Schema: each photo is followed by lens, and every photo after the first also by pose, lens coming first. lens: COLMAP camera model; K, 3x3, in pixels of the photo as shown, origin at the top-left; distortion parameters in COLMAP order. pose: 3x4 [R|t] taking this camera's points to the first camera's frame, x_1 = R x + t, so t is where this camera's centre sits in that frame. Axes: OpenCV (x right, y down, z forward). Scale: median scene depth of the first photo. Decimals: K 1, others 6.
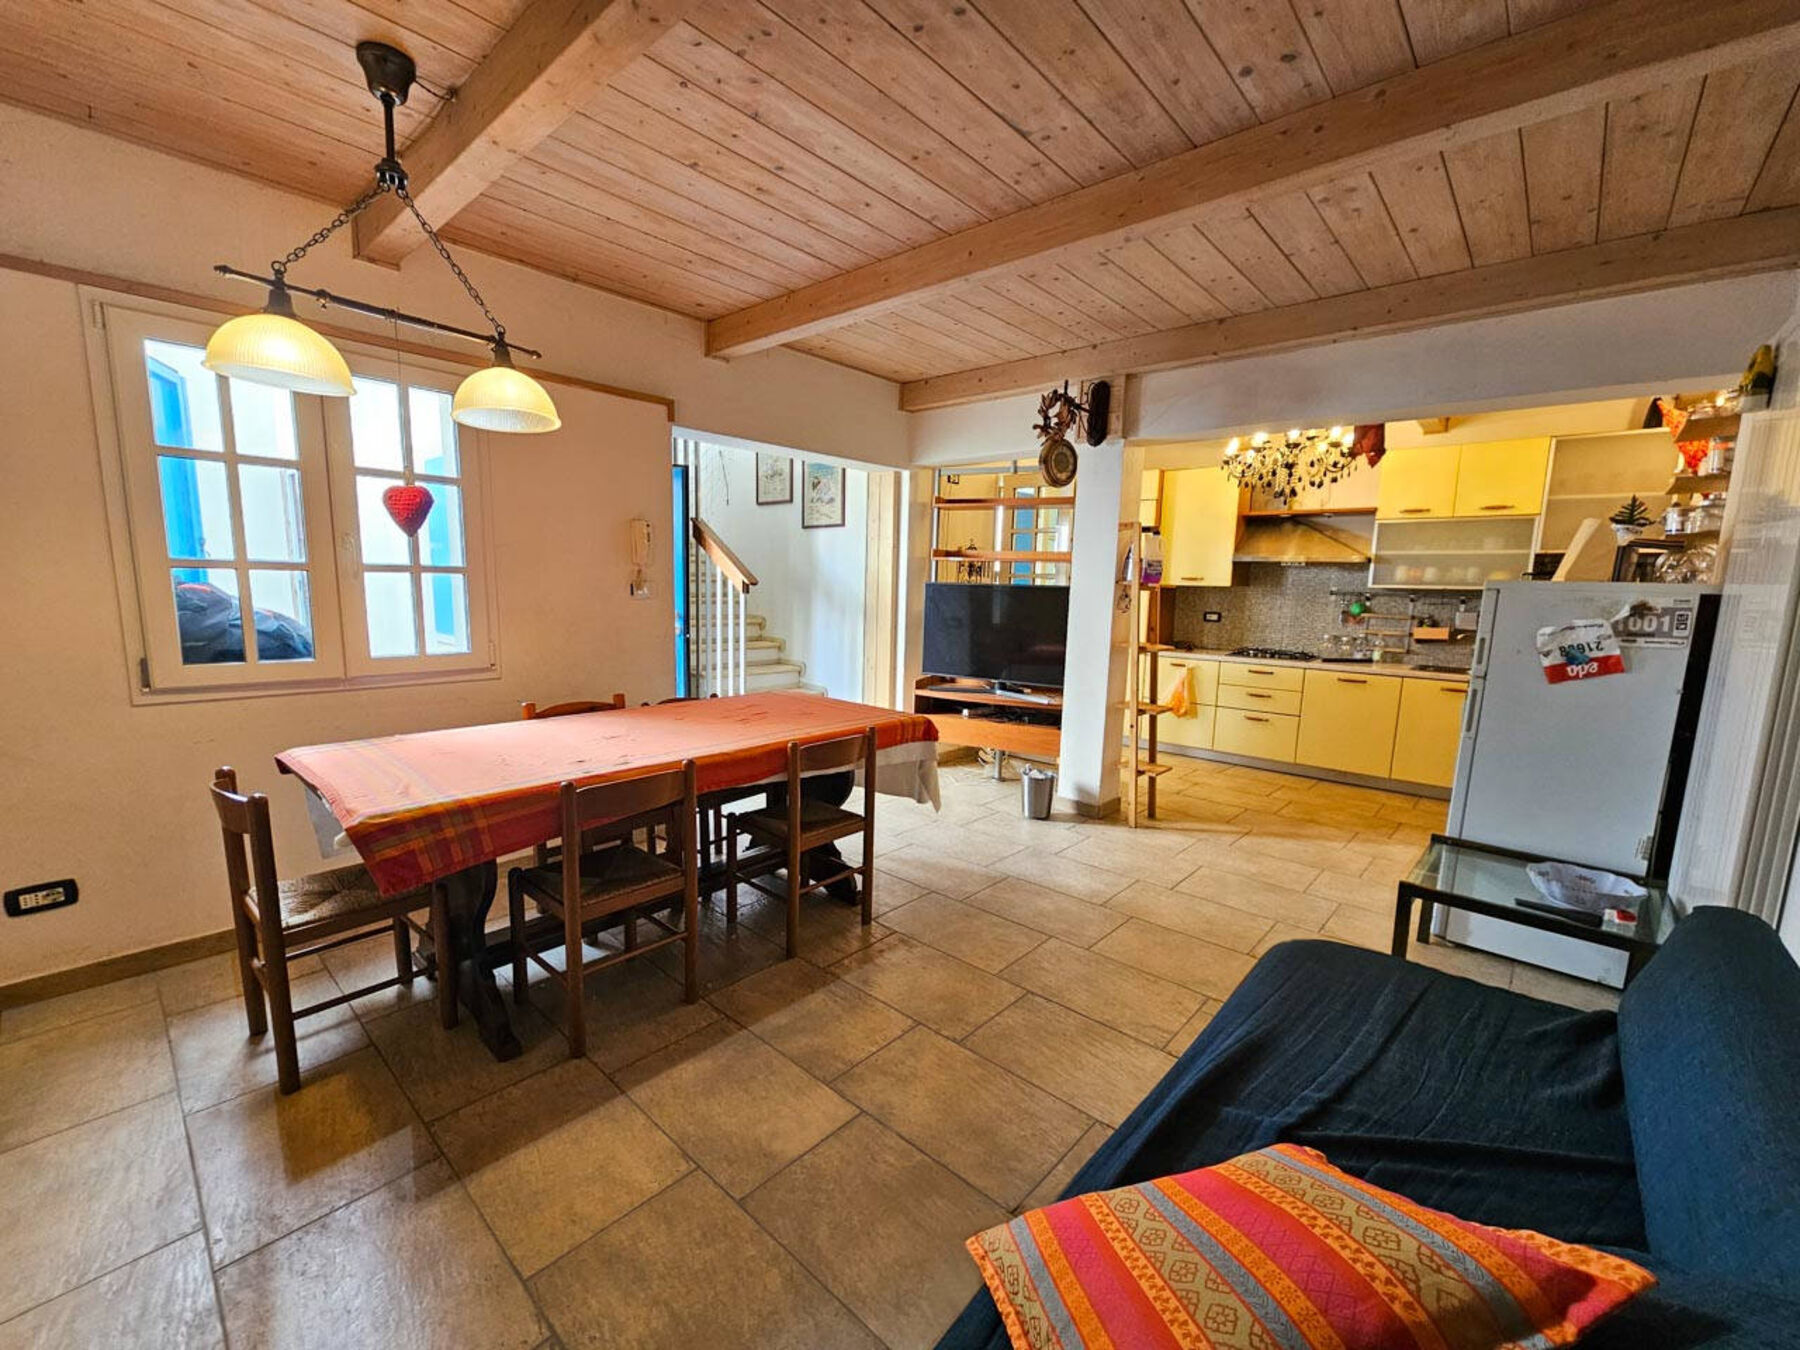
lens RADIAL K [[733.7, 0, 896.8], [0, 733.7, 689.4], [0, 0, 1]] dist [-0.000734, -0.000547]
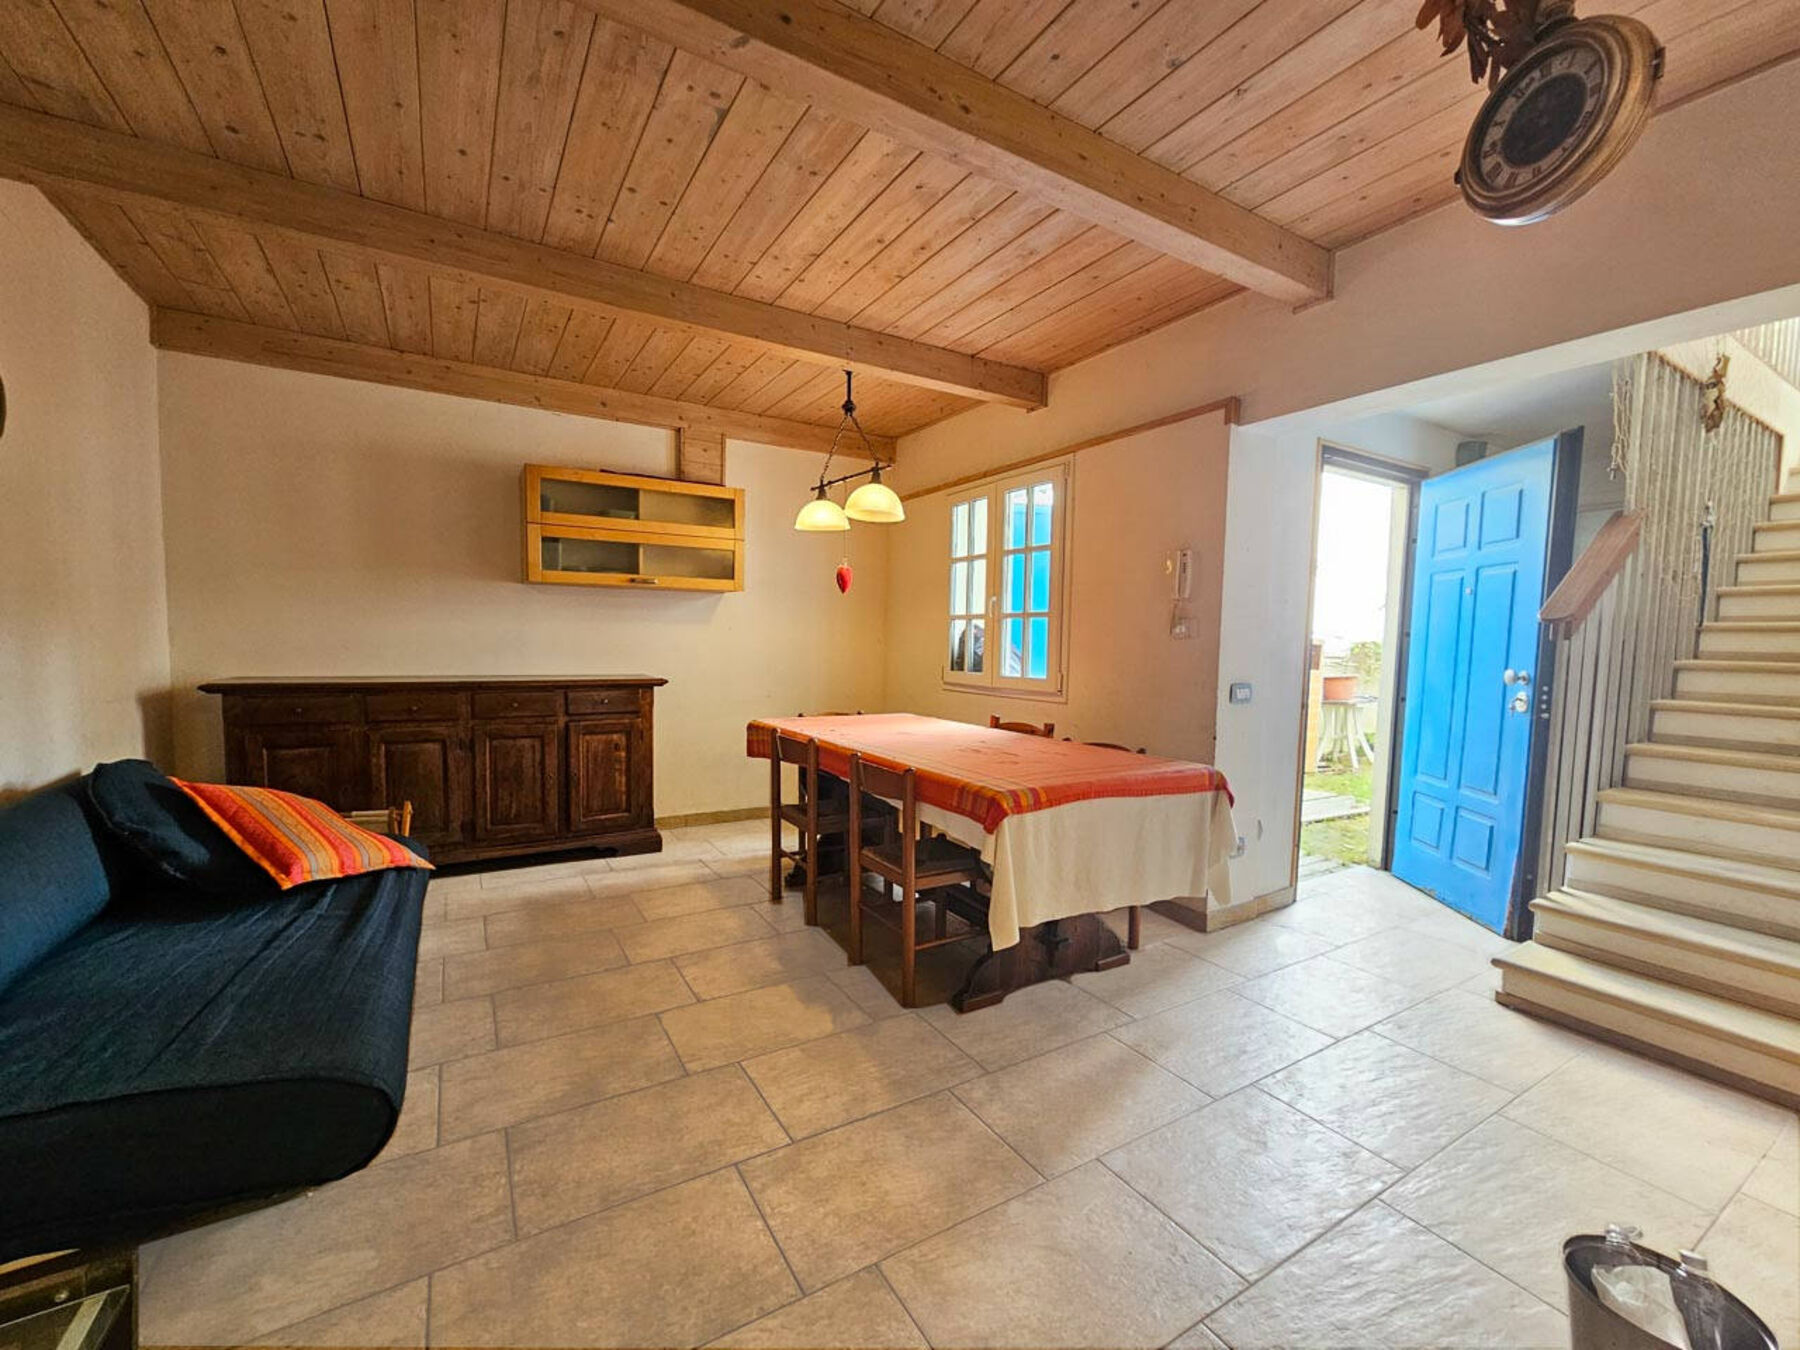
lens RADIAL K [[733.7, 0, 882.1], [0, 733.7, 687.0], [0, 0, 1]] dist [-0.000734, -0.000547]
pose [[-0.297030, 0.032222, -0.954324, 0.909917], [-0.163696, 0.982916, 0.084138, -0.123613], [0.940732, 0.181211, -0.286681, 1.397476]]
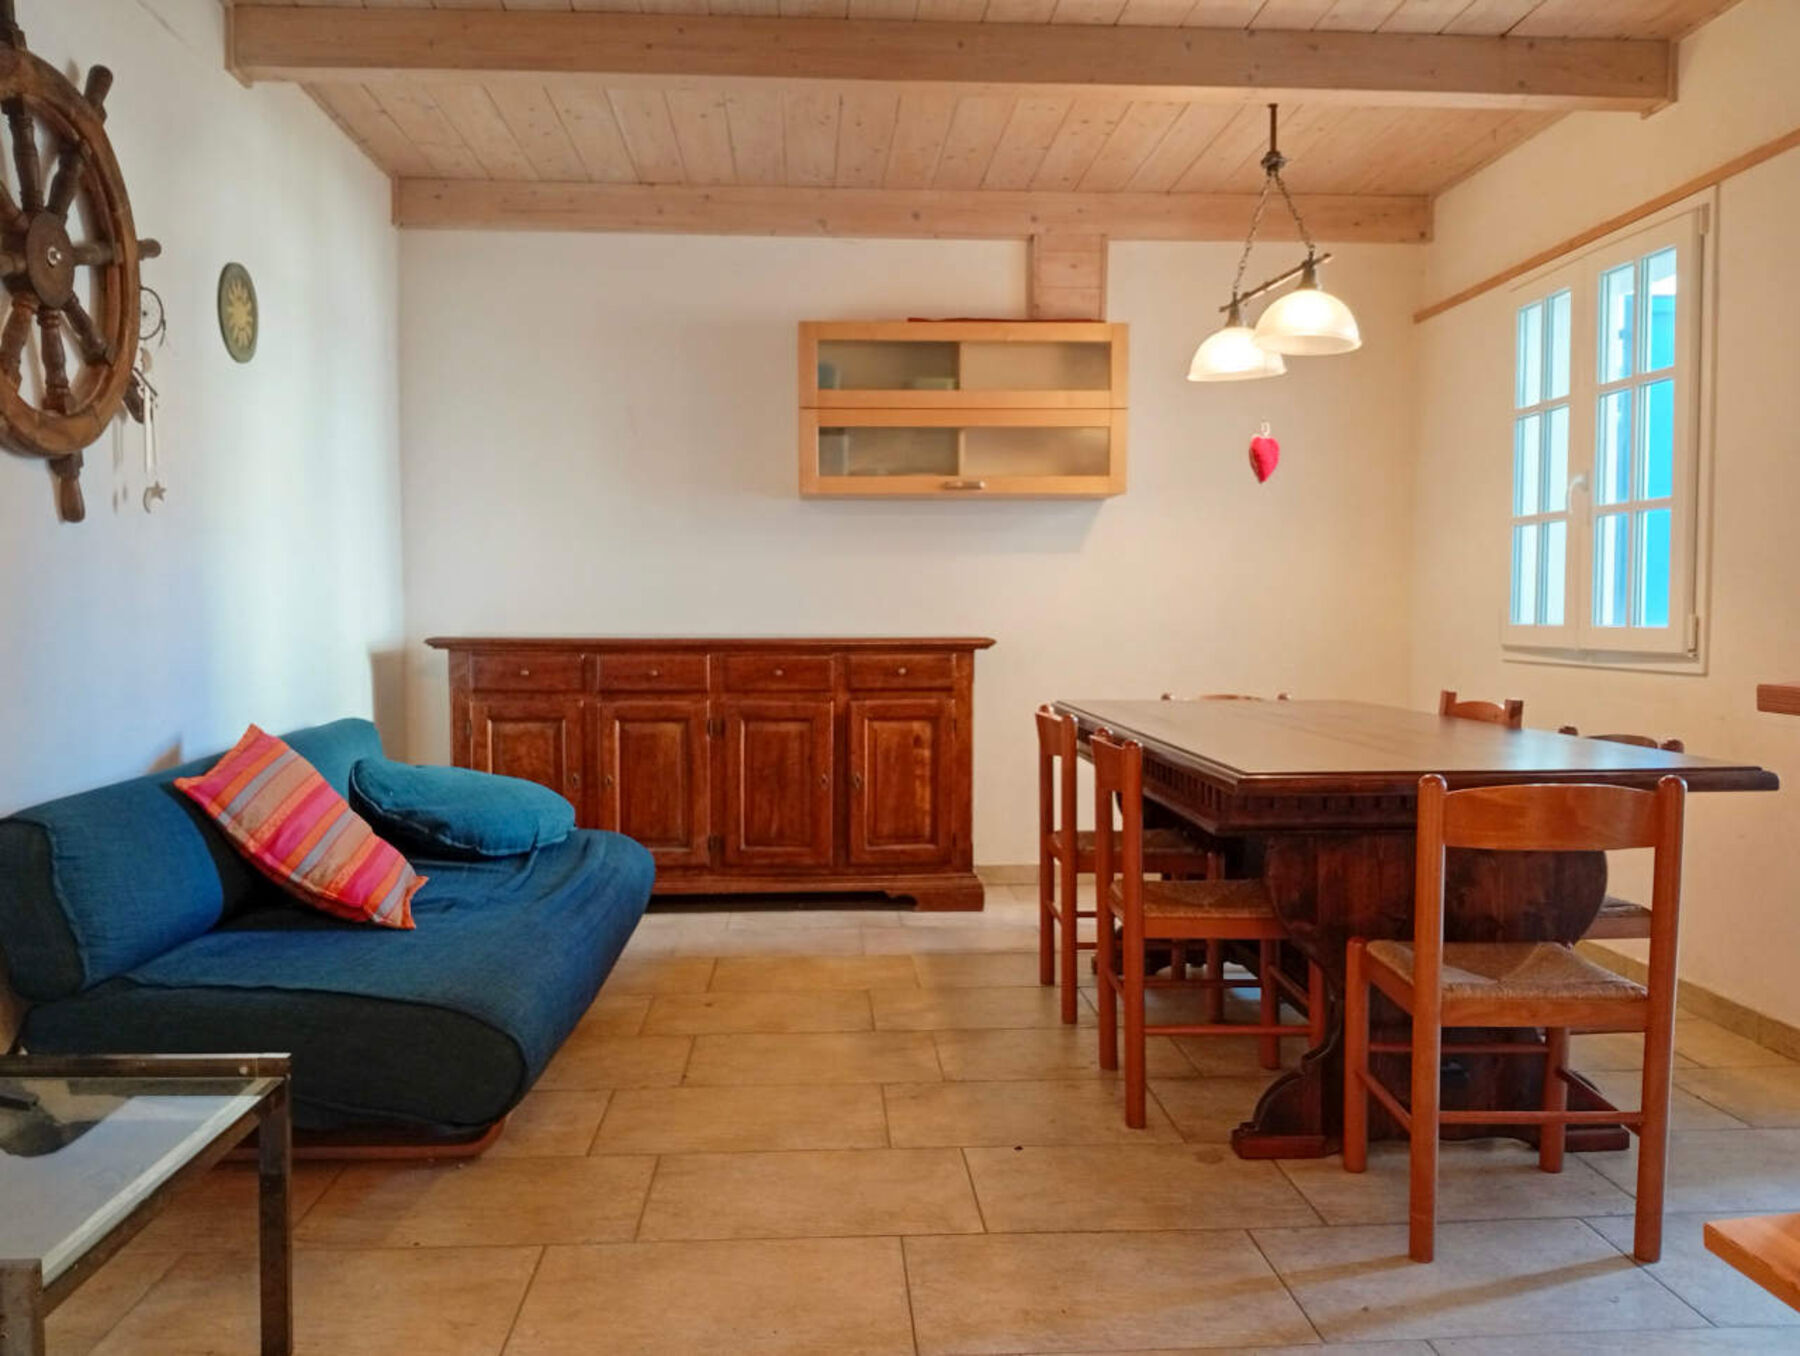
lens RADIAL K [[1408.2, 0, 894.5], [0, 1408.2, 686.6], [0, 0, 1]] dist [0.056245, -0.125967]
pose [[-0.698385, 0.014890, -0.715567, 1.013596], [-0.121503, 0.982805, 0.139037, -0.115444], [0.705333, 0.184045, -0.684567, 1.759426]]
